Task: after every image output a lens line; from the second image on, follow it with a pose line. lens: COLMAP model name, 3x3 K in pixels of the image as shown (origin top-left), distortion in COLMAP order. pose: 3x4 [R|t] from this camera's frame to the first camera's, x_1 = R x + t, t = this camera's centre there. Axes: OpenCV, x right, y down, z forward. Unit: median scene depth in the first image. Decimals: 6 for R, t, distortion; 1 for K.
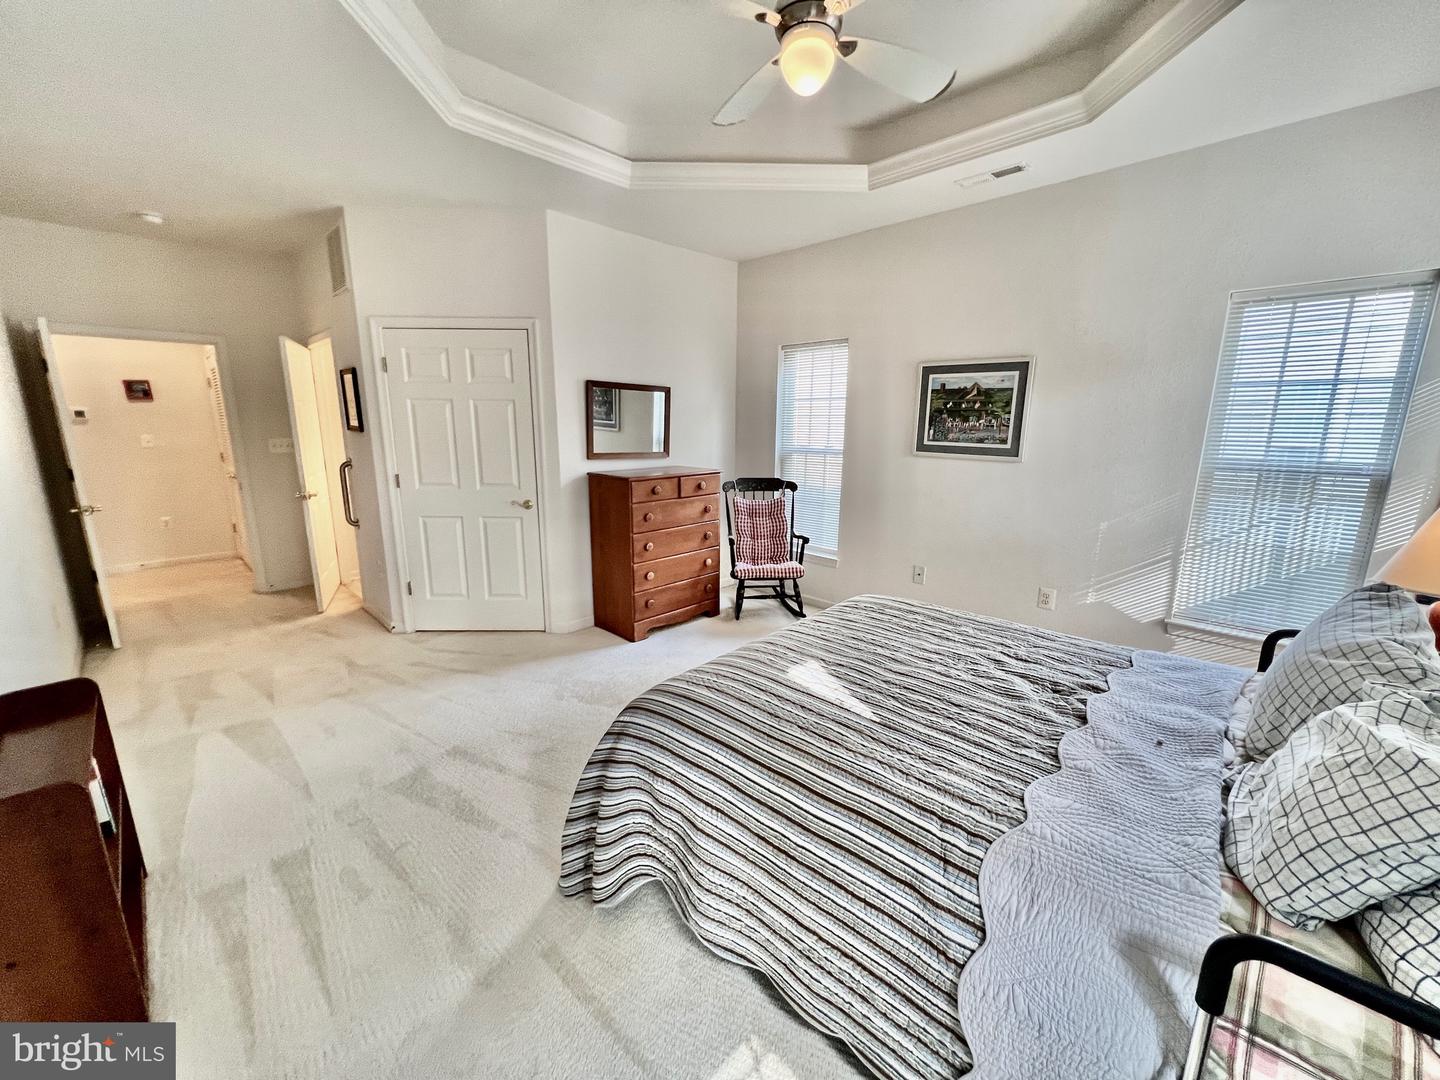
lens RADIAL K [[580.3, 0, 720.0], [0, 580.3, 540.0], [0, 0, 1]] dist [-0.002007, -0.000255]
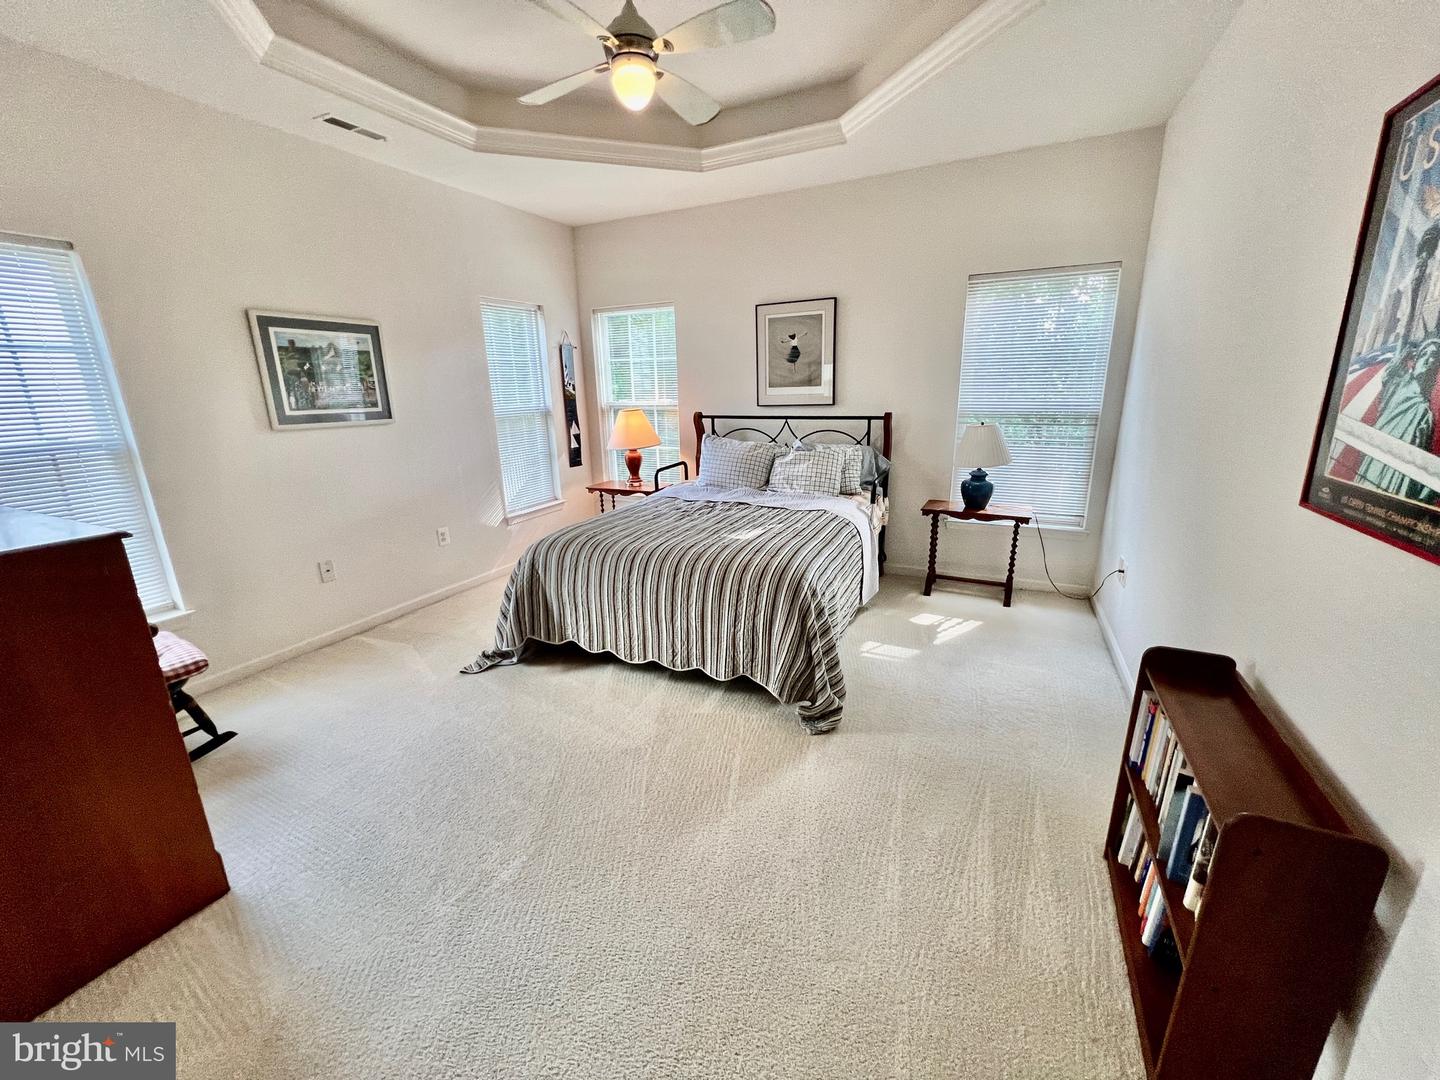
lens RADIAL K [[580.3, 0, 720.0], [0, 580.3, 540.0], [0, 0, 1]] dist [-0.002007, -0.000255]
pose [[-0.325634, -0.243589, 0.913579, -0.668255], [0.216108, 0.921490, 0.322727, -0.145278], [-0.920467, 0.302523, -0.247427, 0.749917]]
